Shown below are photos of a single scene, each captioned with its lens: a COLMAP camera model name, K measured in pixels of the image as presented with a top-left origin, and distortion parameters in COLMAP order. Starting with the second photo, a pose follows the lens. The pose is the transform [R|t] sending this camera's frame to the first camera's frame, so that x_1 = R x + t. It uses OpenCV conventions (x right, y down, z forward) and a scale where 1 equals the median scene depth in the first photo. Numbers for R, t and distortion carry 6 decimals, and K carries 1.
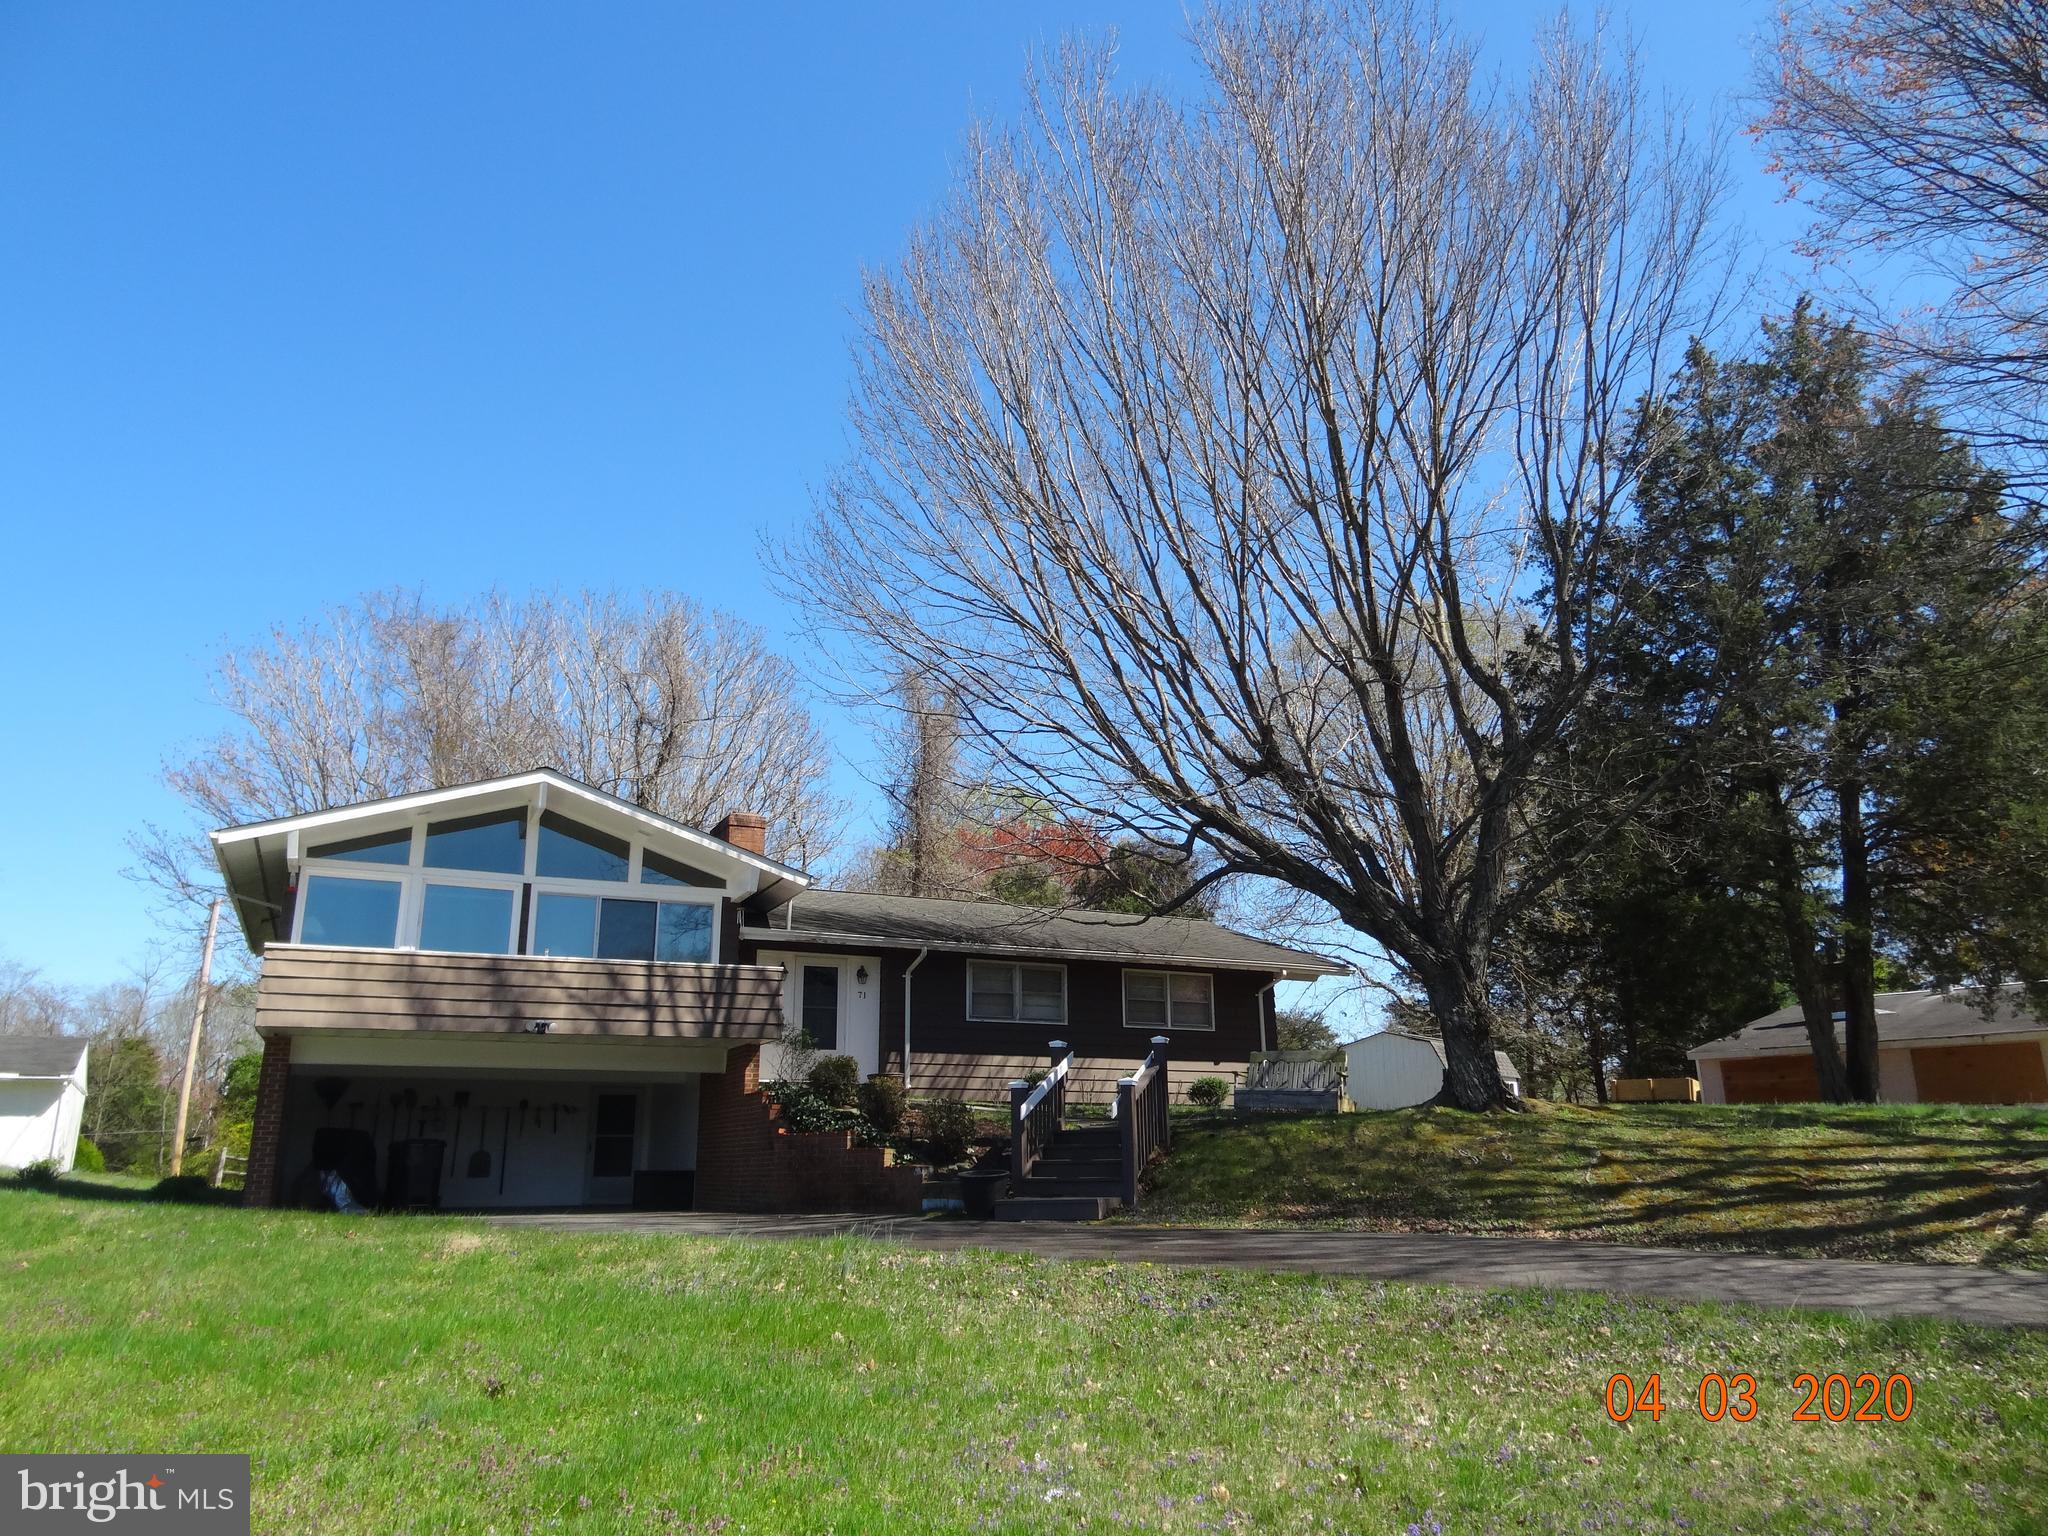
lens RADIAL K [[1404.4, 0, 1024.0], [0, 1404.4, 768.0], [0, 0, 1]] dist [-0.013287, 0.003567]
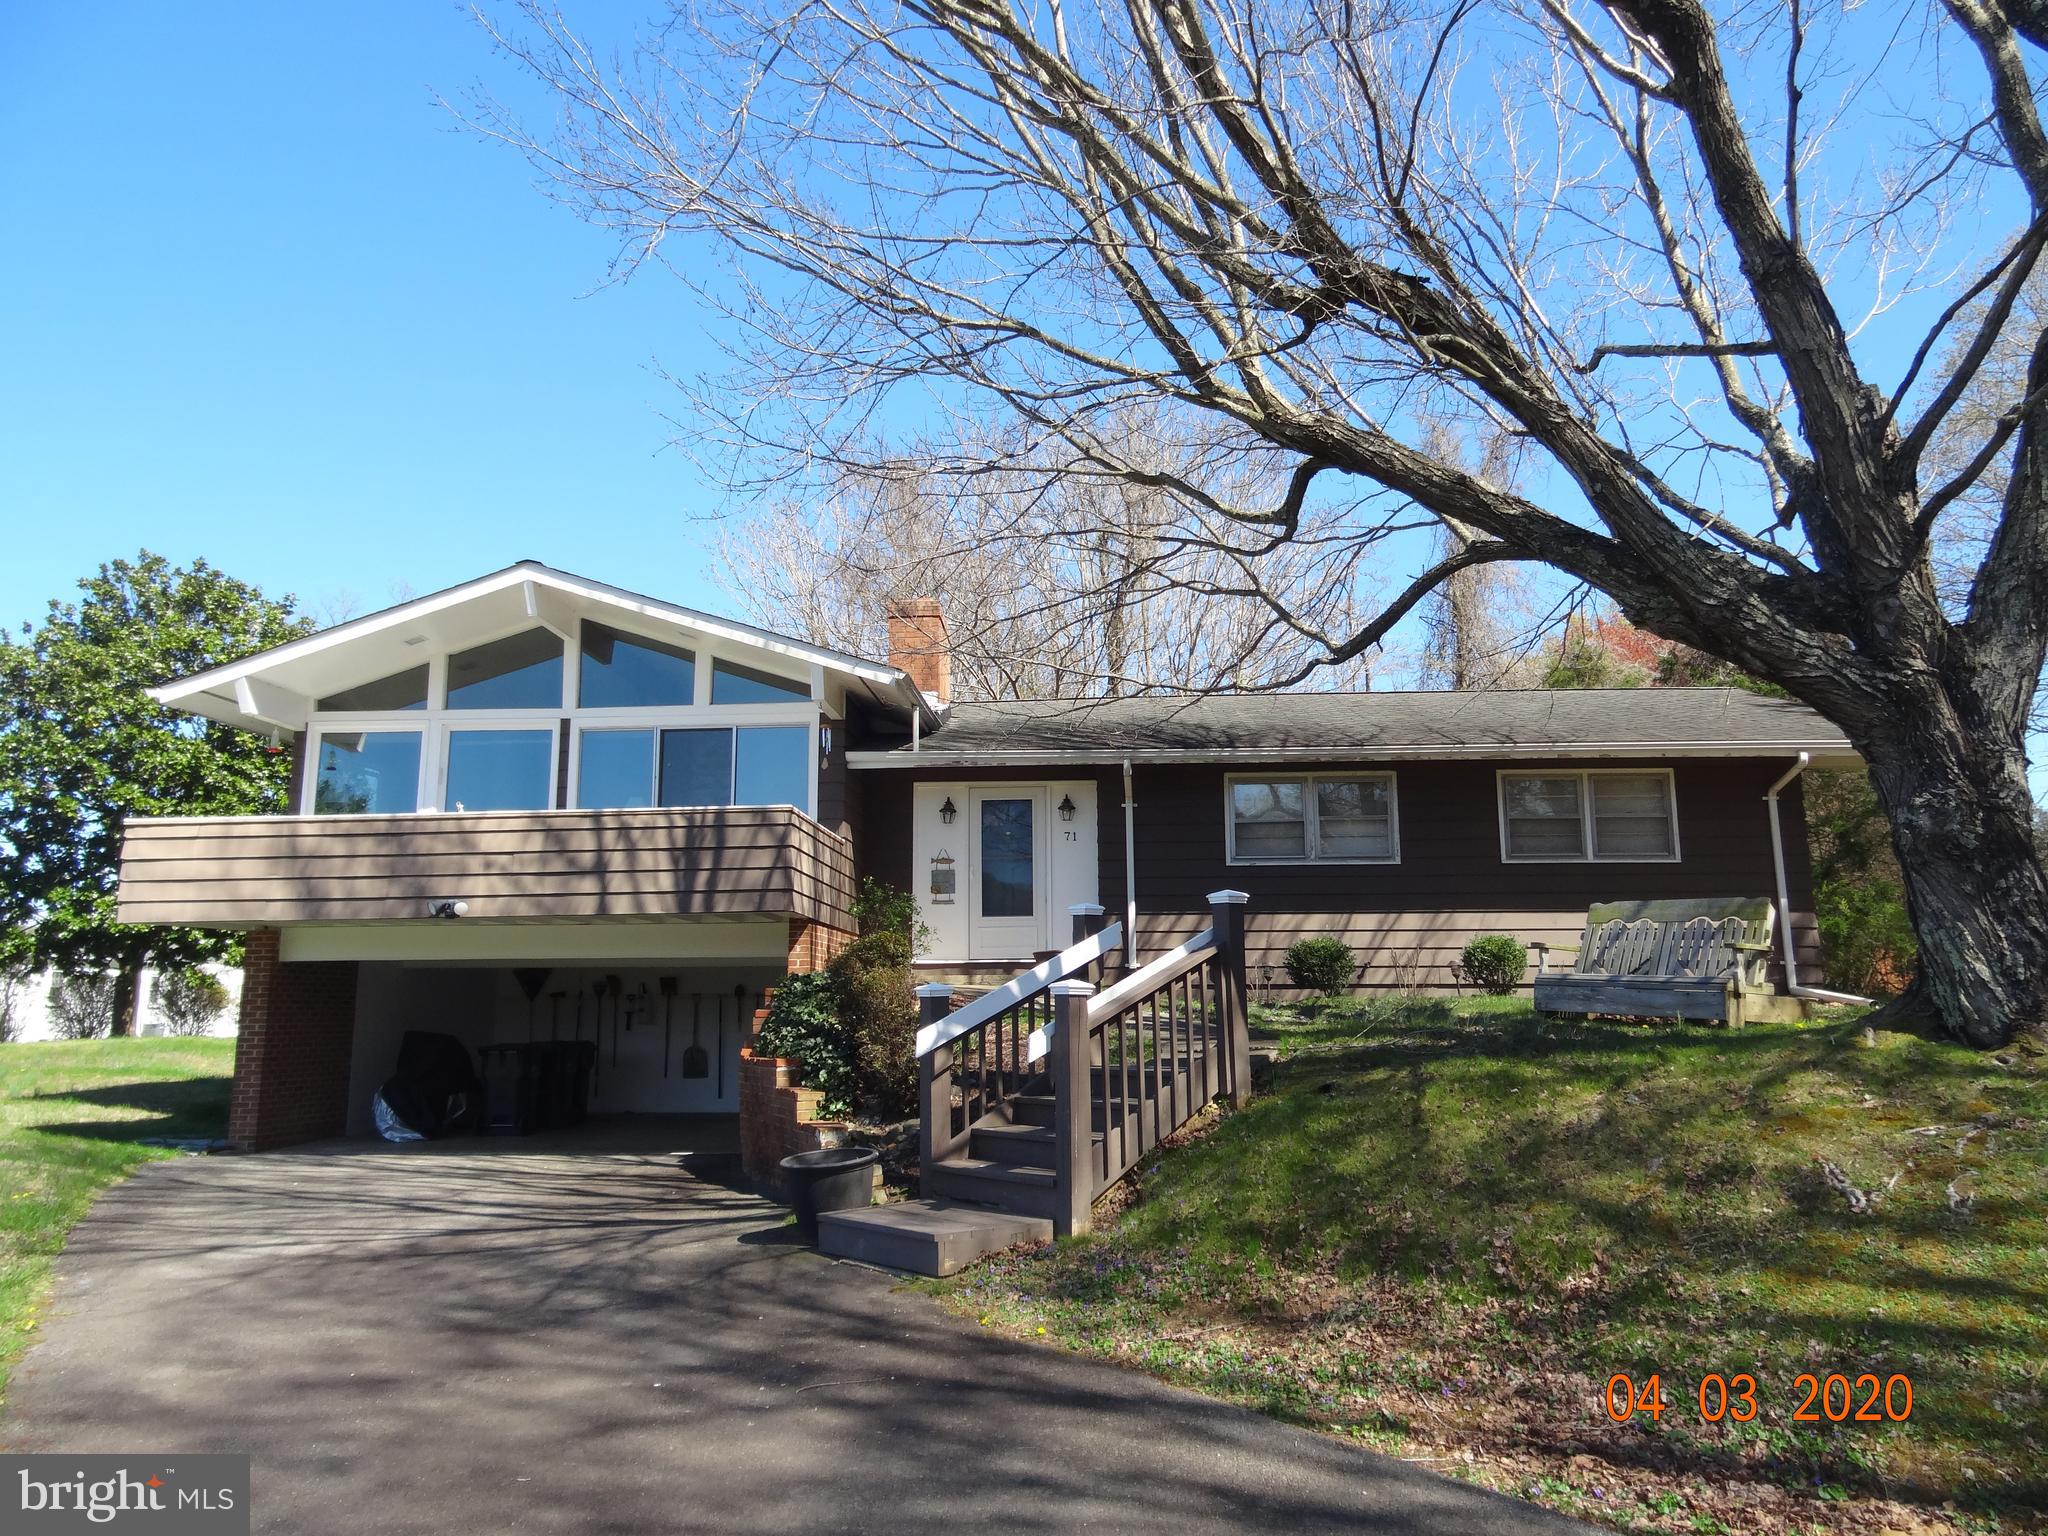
lens RADIAL K [[1421.9, 0, 1024.0], [0, 1421.9, 768.0], [0, 0, 1]] dist [0.002895, -0.000897]
pose [[0.881369, -0.078061, -0.465935, 0.237521], [0.129123, 0.988505, 0.078641, 0.084527], [0.454441, -0.129475, 0.881317, 0.449826]]
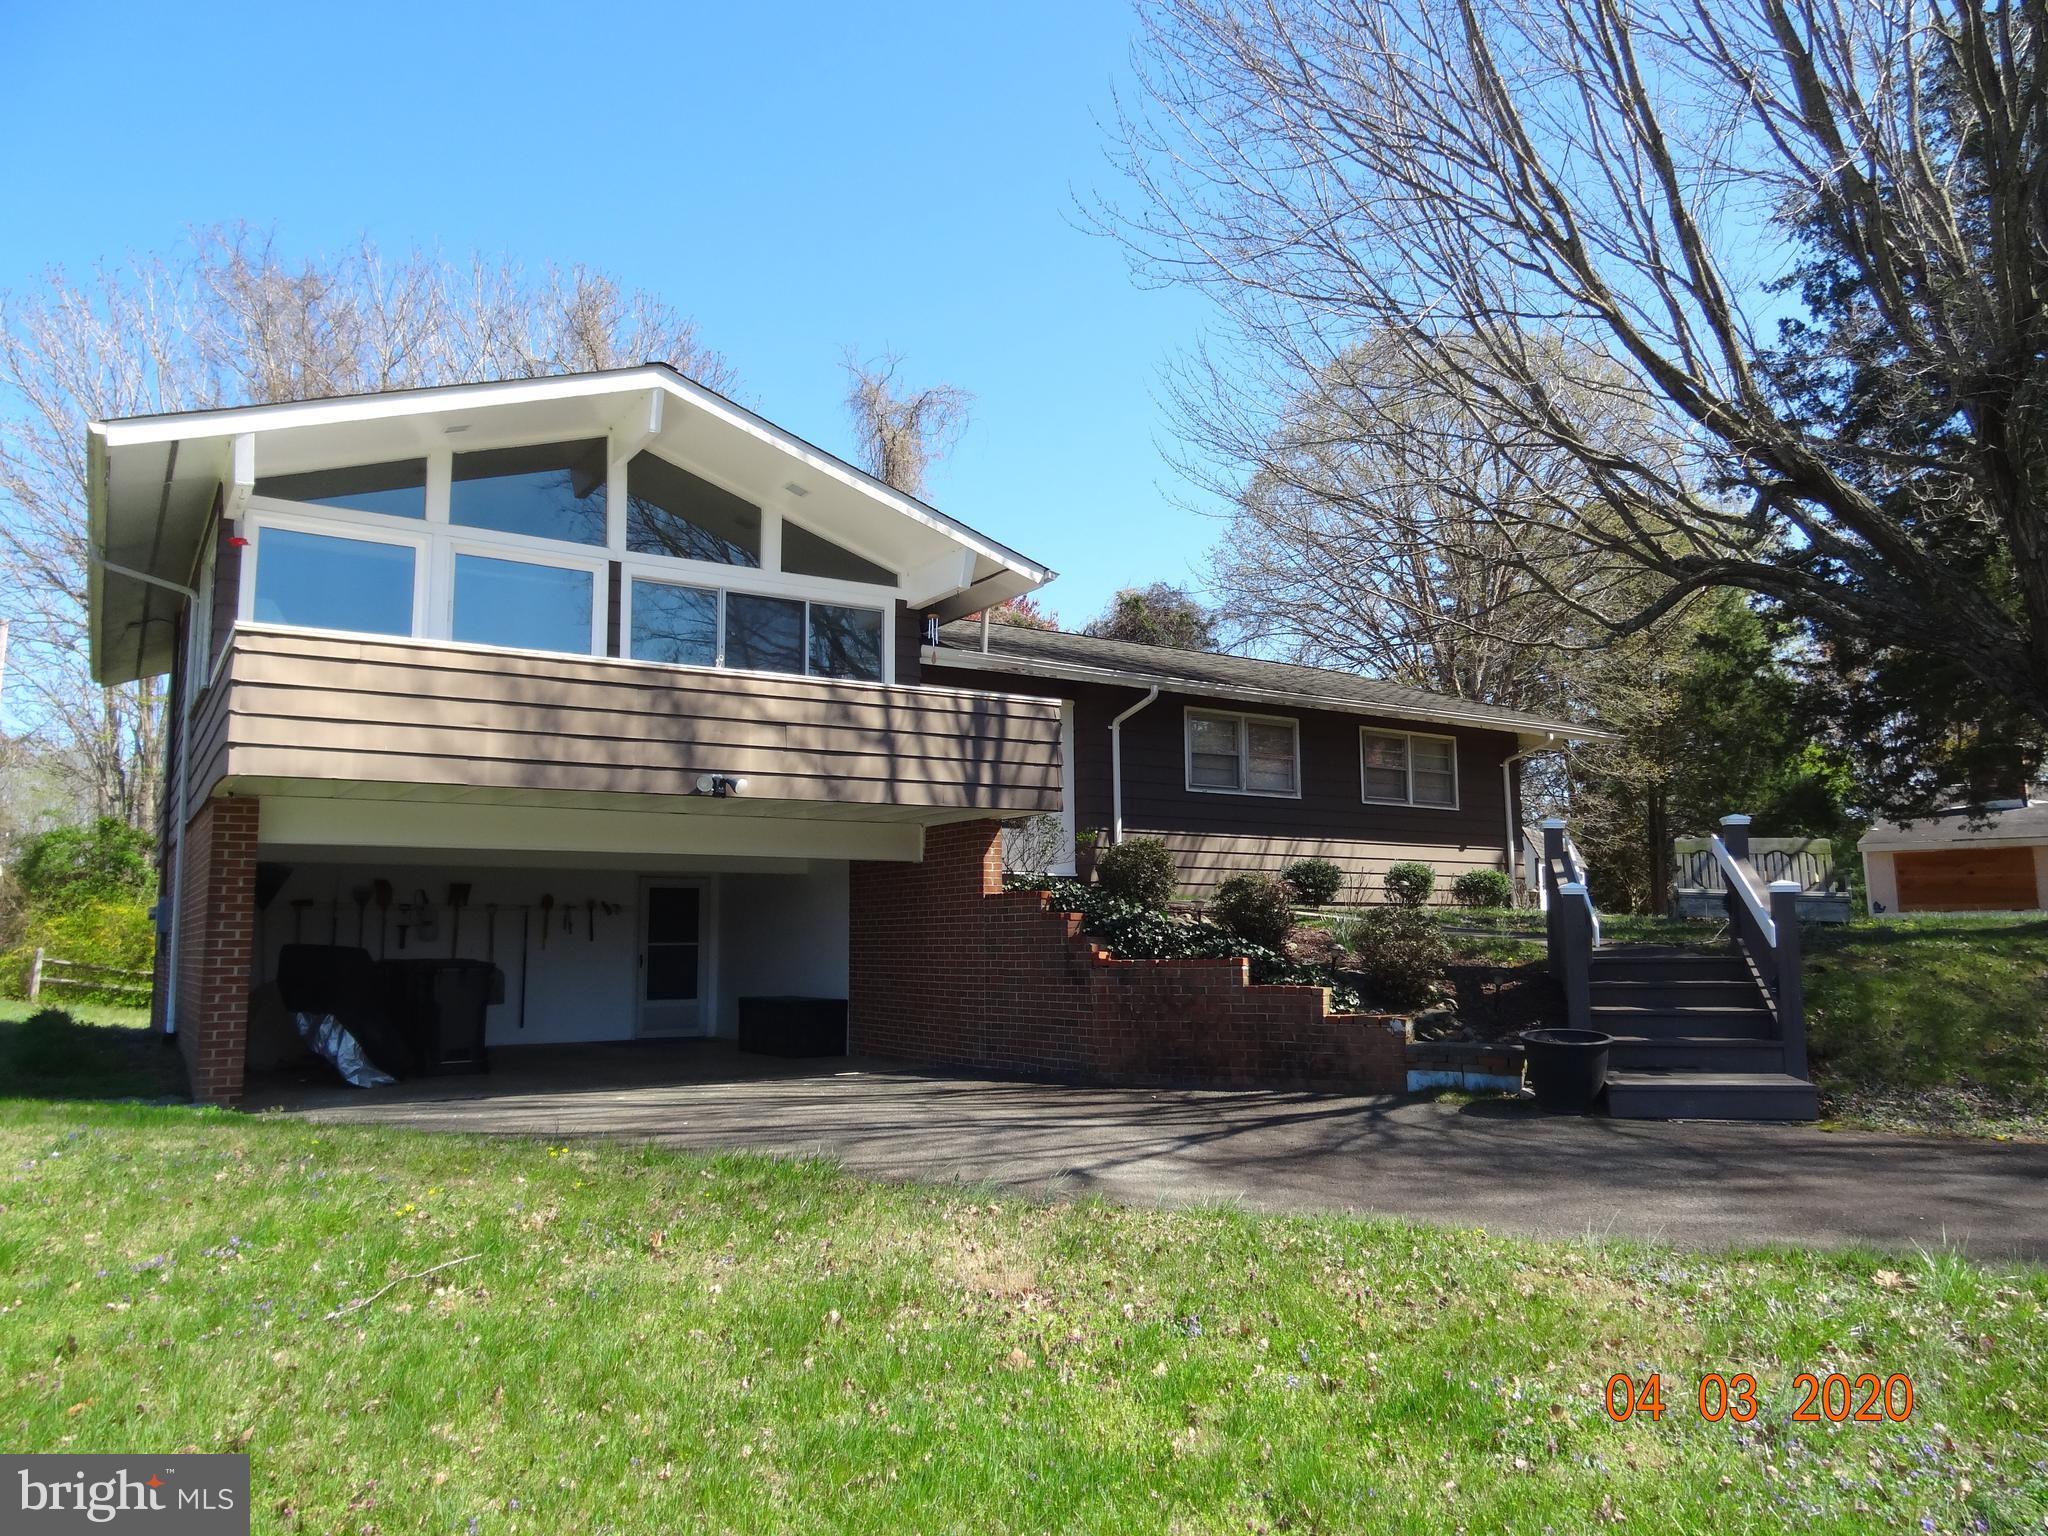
lens RADIAL K [[1421.9, 0, 1024.0], [0, 1421.9, 768.0], [0, 0, 1]] dist [0.002895, -0.000897]
pose [[0.991920, 0.016696, 0.125763, -0.266707], [-0.035791, 0.987864, 0.151145, 0.074845], [-0.121713, -0.154425, 0.980479, 0.363416]]
